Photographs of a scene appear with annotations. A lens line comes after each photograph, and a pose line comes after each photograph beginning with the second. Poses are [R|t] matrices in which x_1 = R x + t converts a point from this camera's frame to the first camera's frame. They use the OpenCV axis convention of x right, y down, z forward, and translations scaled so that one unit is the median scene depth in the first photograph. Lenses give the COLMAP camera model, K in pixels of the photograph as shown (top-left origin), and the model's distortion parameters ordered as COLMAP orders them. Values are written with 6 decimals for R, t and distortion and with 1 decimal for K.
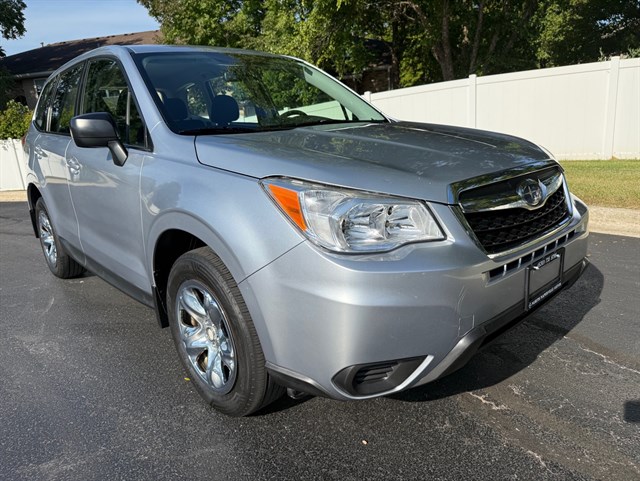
lens RADIAL K [[452.1, 0, 320.0], [0, 452.1, 234.5], [0, 0, 1]] dist [0.004659, -0.002342]
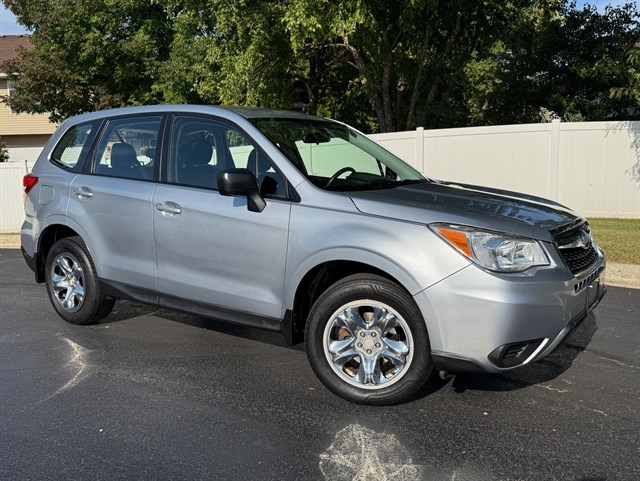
lens RADIAL K [[557.6, 0, 320.0], [0, 557.6, 240.5], [0, 0, 1]] dist [0.094187, -0.154500]
pose [[0.977009, 0.020030, 0.212257, -0.689533], [0.002789, 0.994291, -0.106666, 0.099980], [-0.213182, 0.104805, 0.971375, -0.563727]]
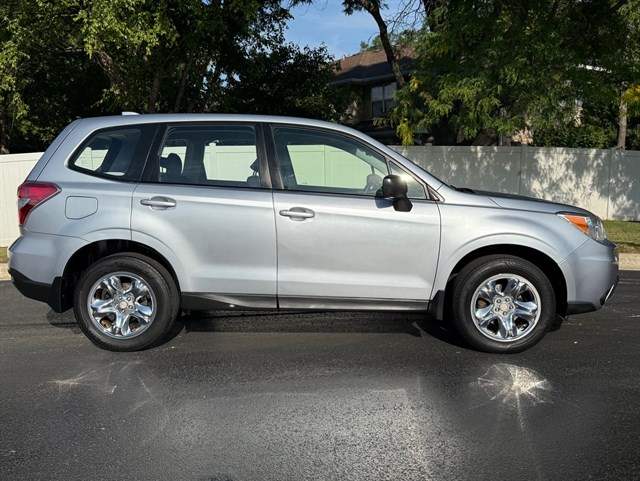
lens RADIAL K [[557.6, 0, 320.0], [0, 557.6, 240.5], [0, 0, 1]] dist [0.094187, -0.154500]
pose [[0.698209, -0.027892, 0.715351, -2.182851], [0.135751, 0.986270, -0.094042, 0.078693], [-0.702906, 0.162770, 0.692408, -0.034180]]
